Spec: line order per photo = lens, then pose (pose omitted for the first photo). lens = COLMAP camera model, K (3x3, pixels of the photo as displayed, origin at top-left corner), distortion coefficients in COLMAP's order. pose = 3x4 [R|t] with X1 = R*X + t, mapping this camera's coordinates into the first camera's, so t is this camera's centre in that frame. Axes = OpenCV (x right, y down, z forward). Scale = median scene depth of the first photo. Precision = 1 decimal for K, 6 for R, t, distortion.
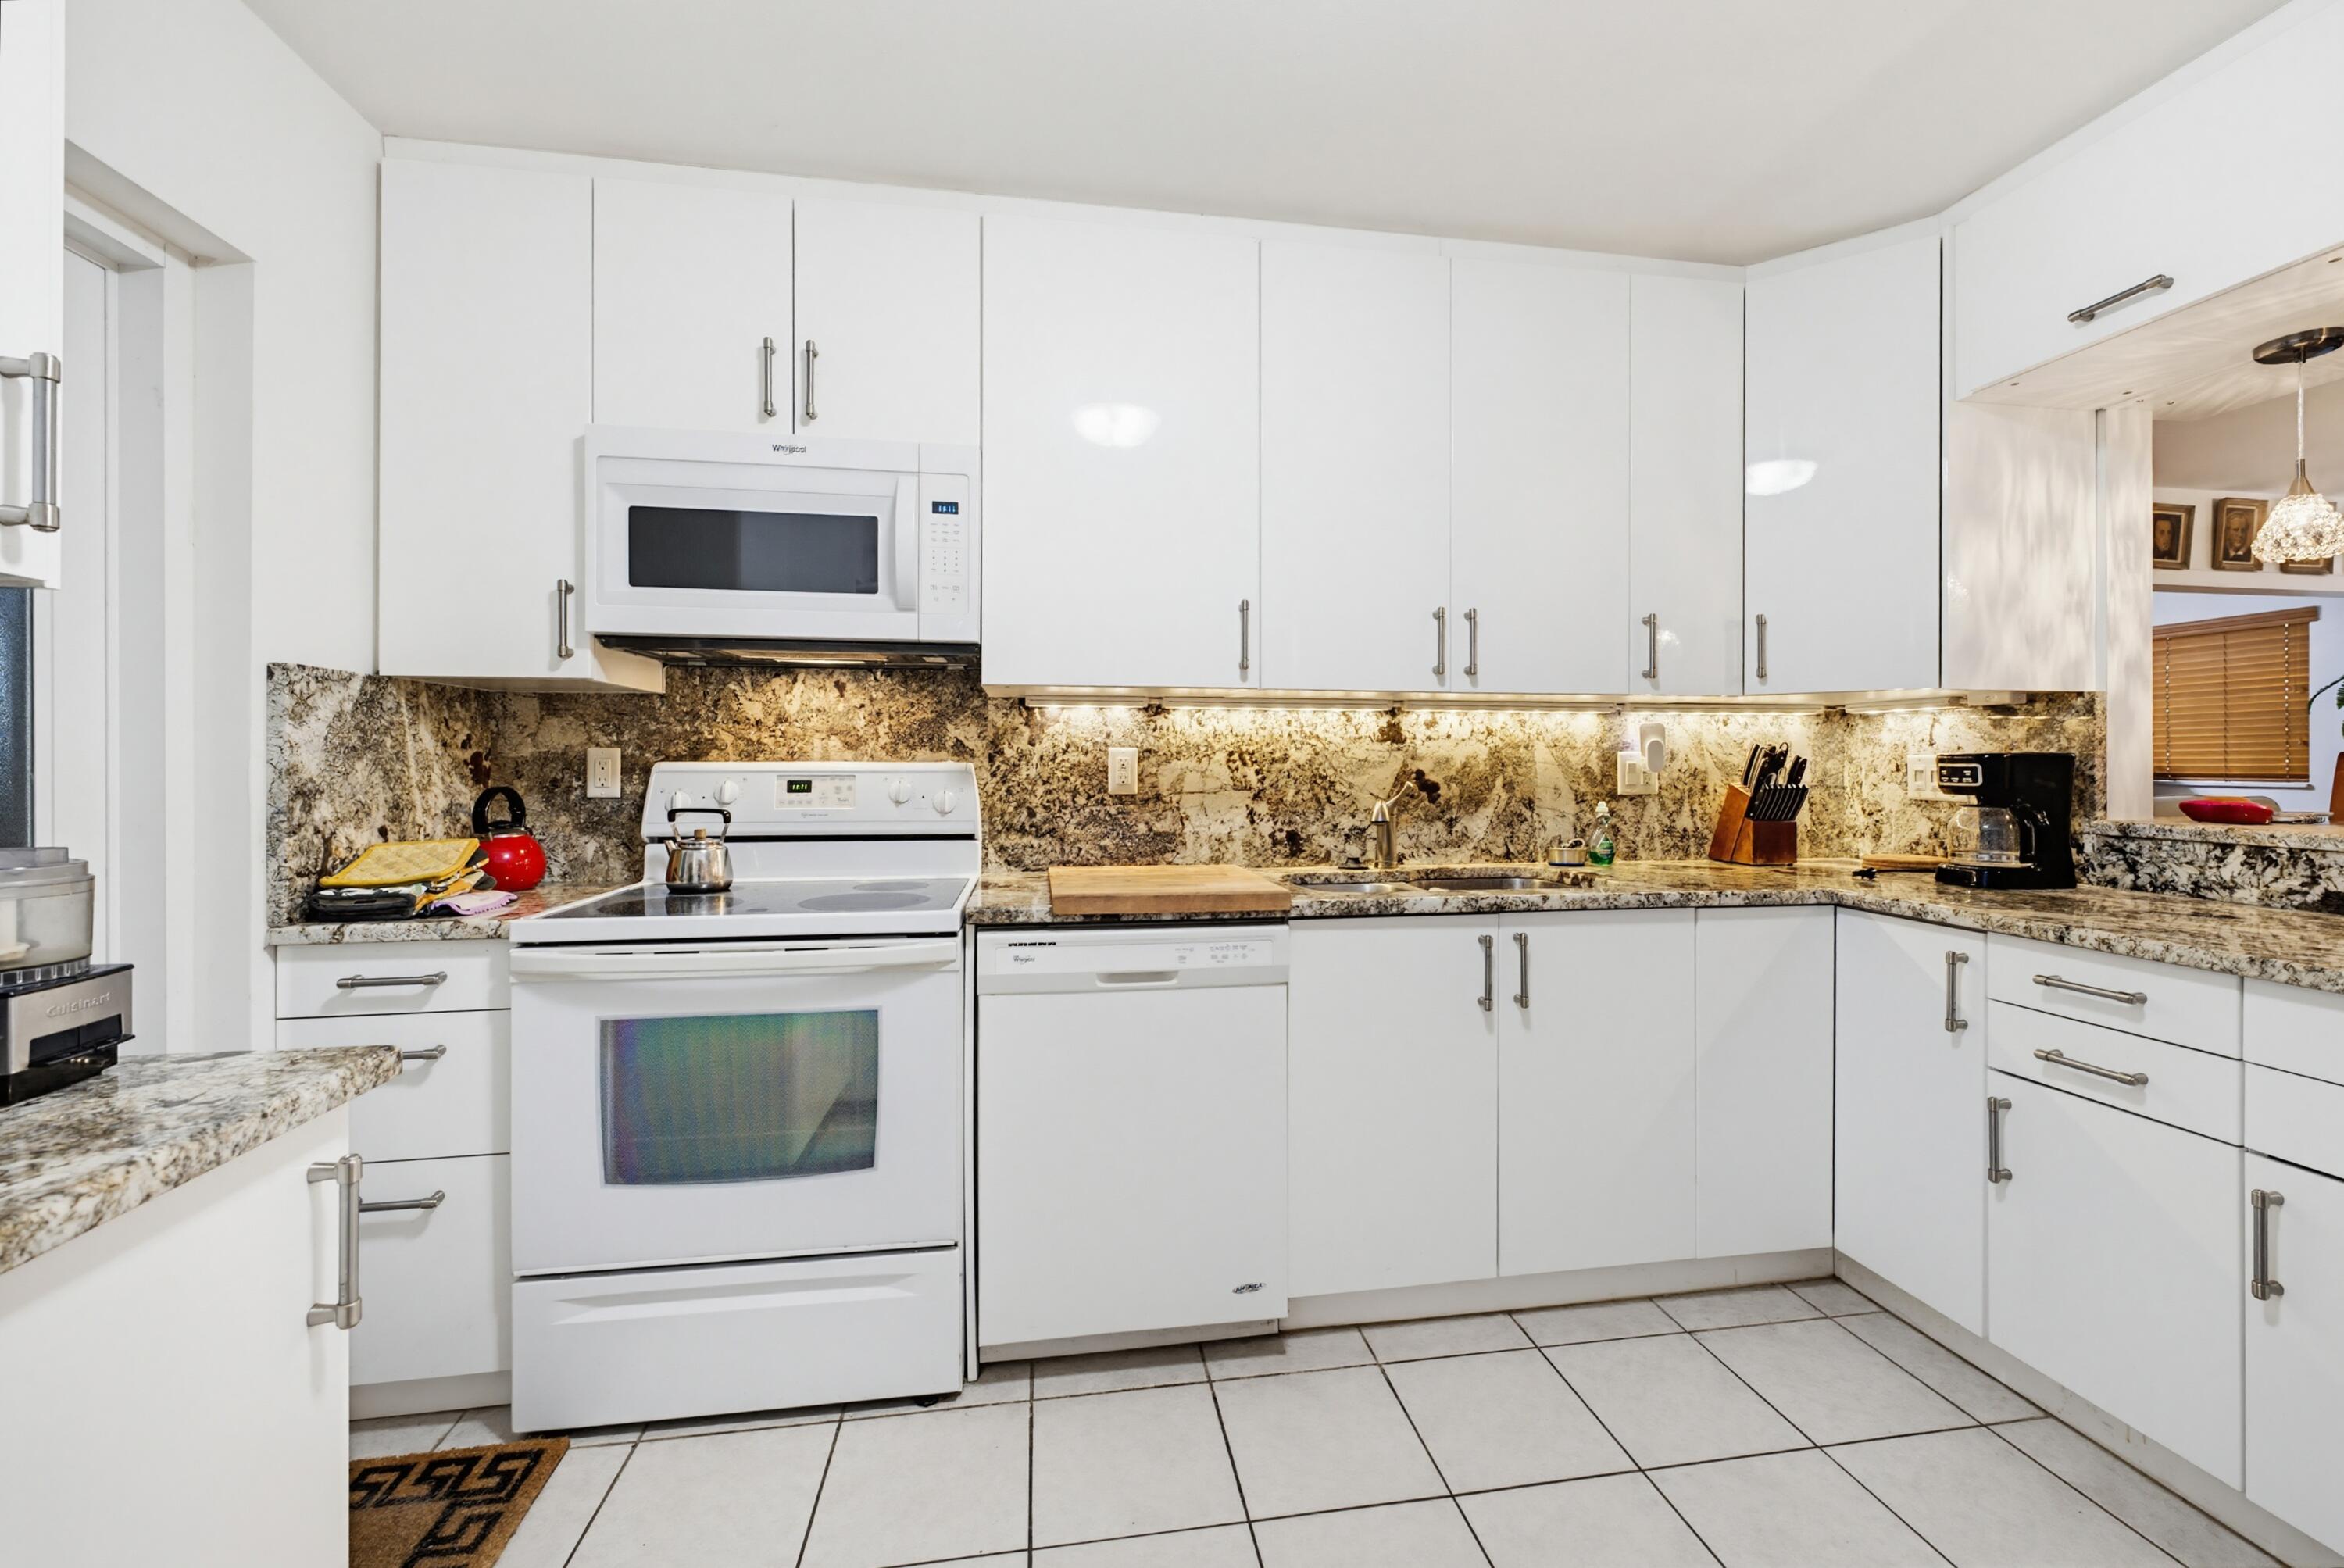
lens RADIAL K [[959.4, 0, 1185.0], [0, 959.4, 764.7], [0, 0, 1]] dist [-0.001080, -0.000369]
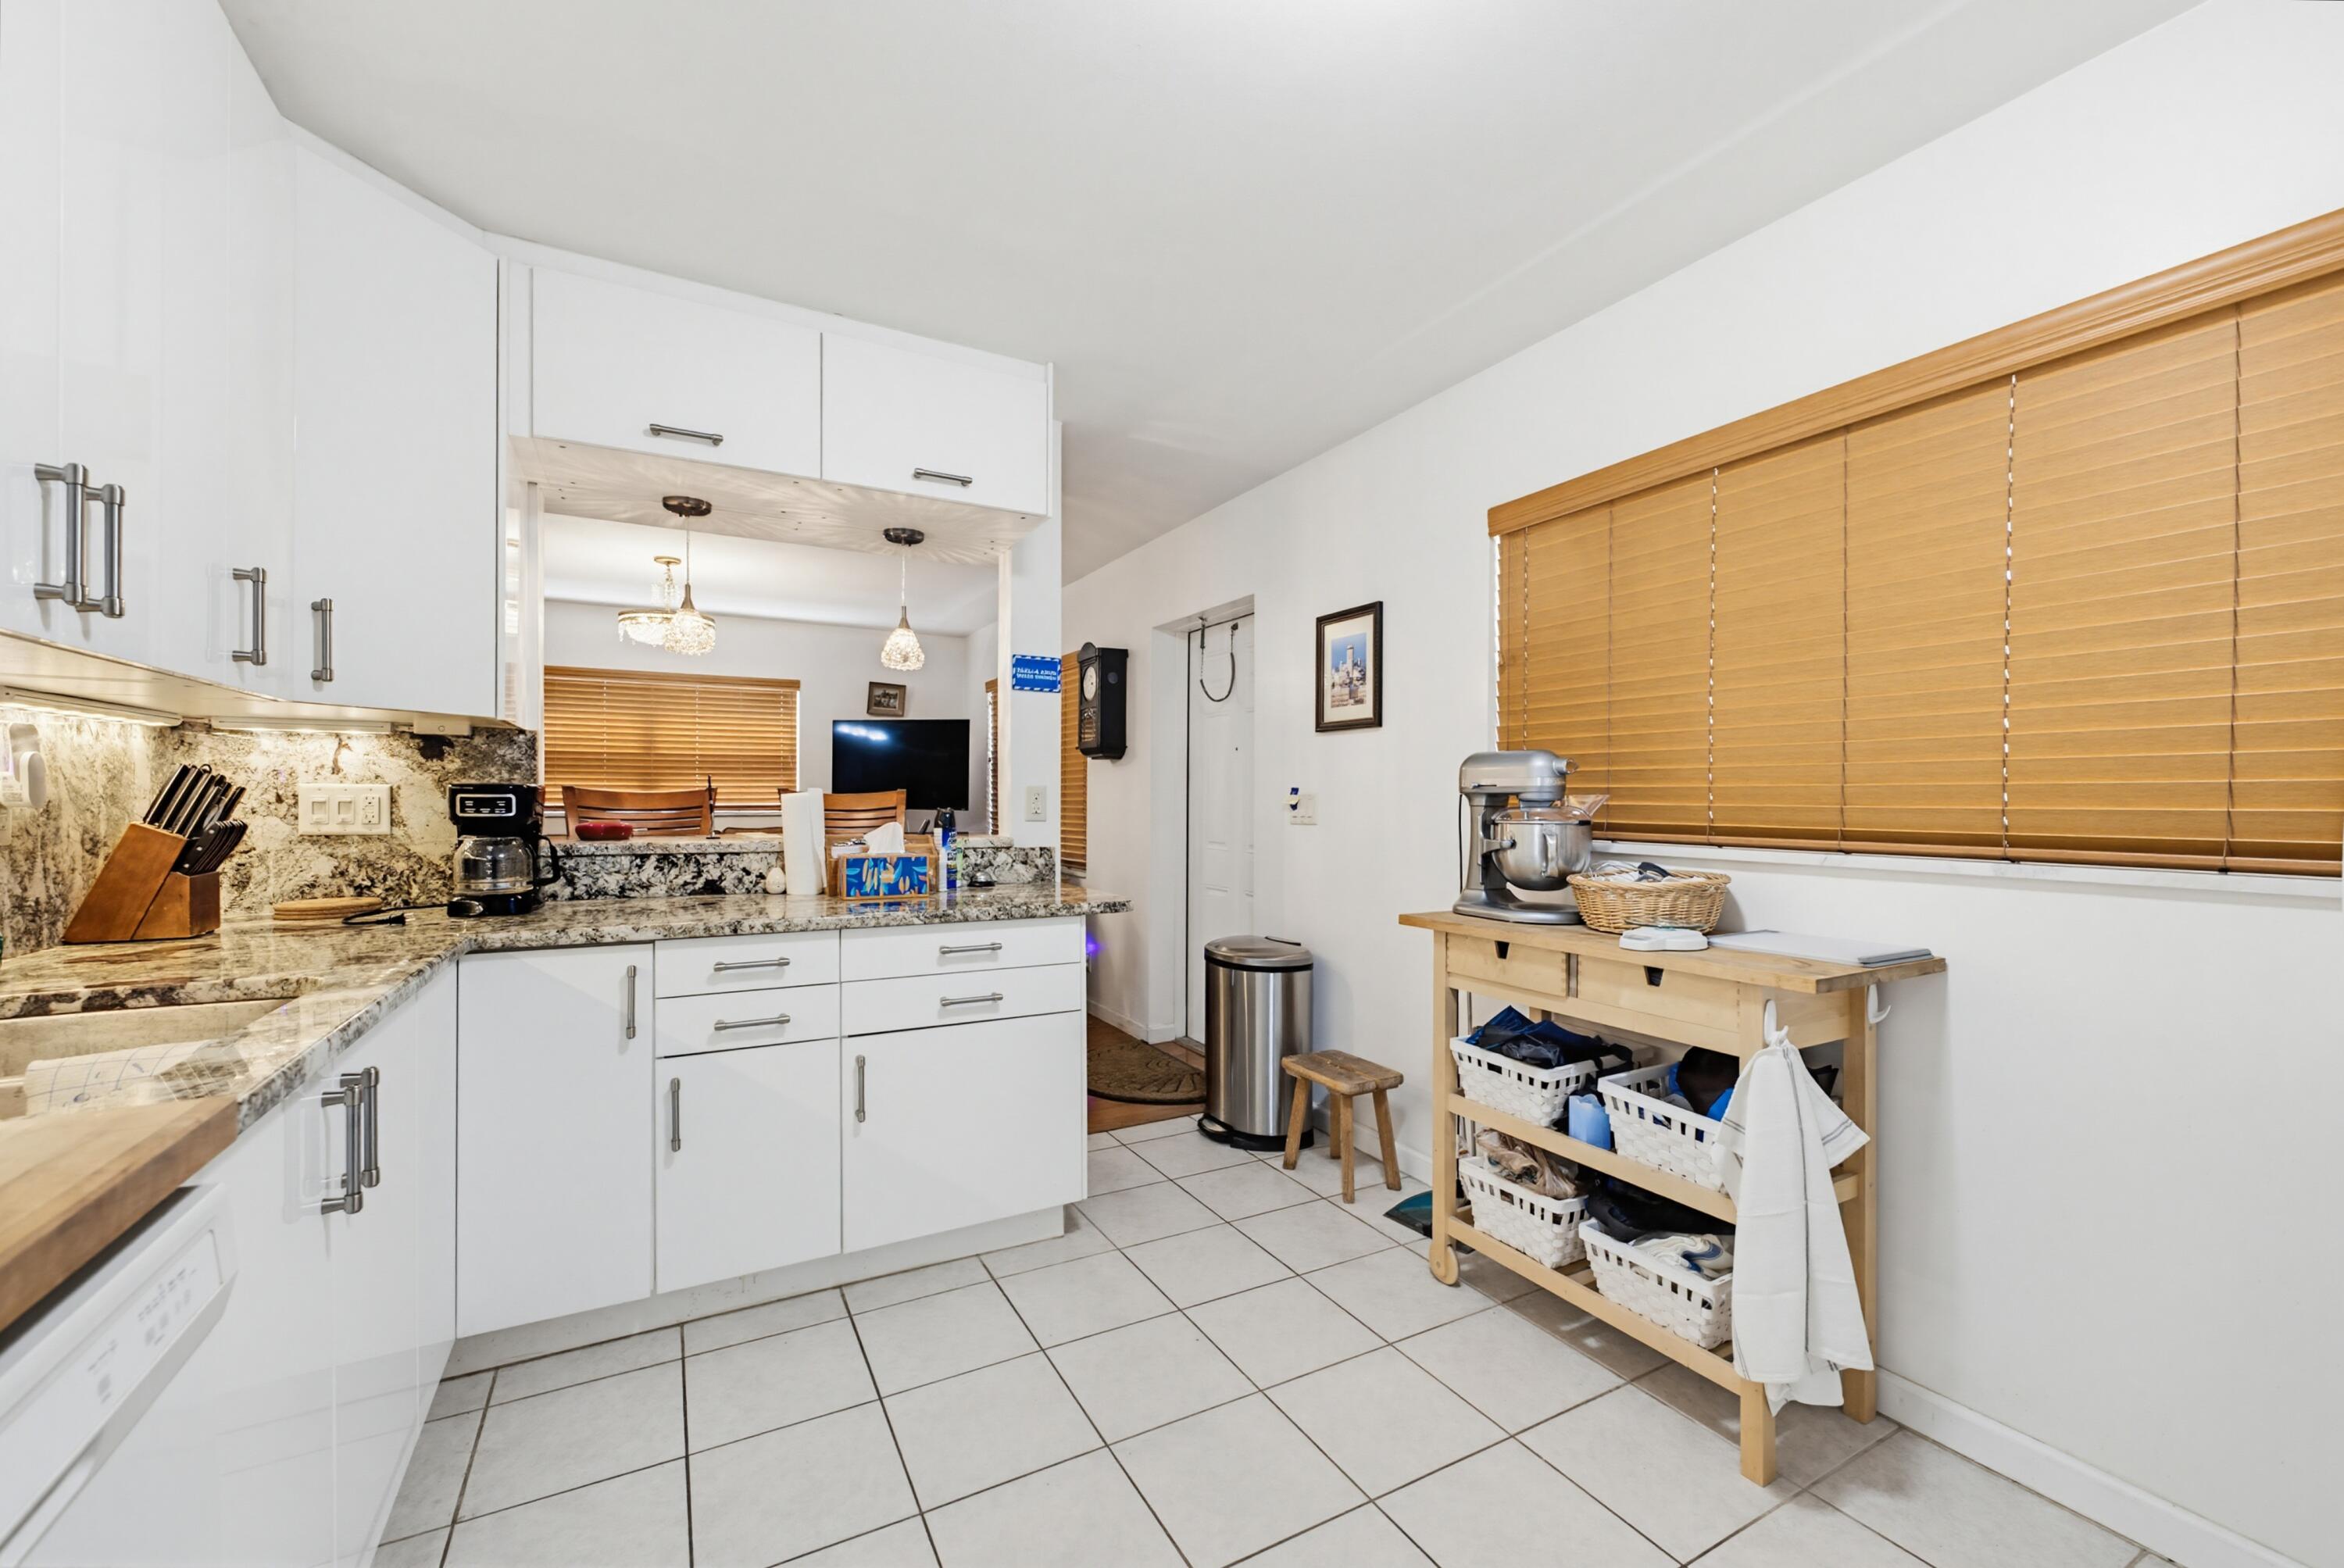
lens RADIAL K [[959.4, 0, 1184.2], [0, 959.4, 795.3], [0, 0, 1]] dist [-0.001080, -0.000369]
pose [[-0.351660, -0.000941, 0.936127, -0.411967], [-0.002273, 0.999997, 0.000151, -0.001988], [-0.936125, -0.002074, -0.351661, 0.725463]]
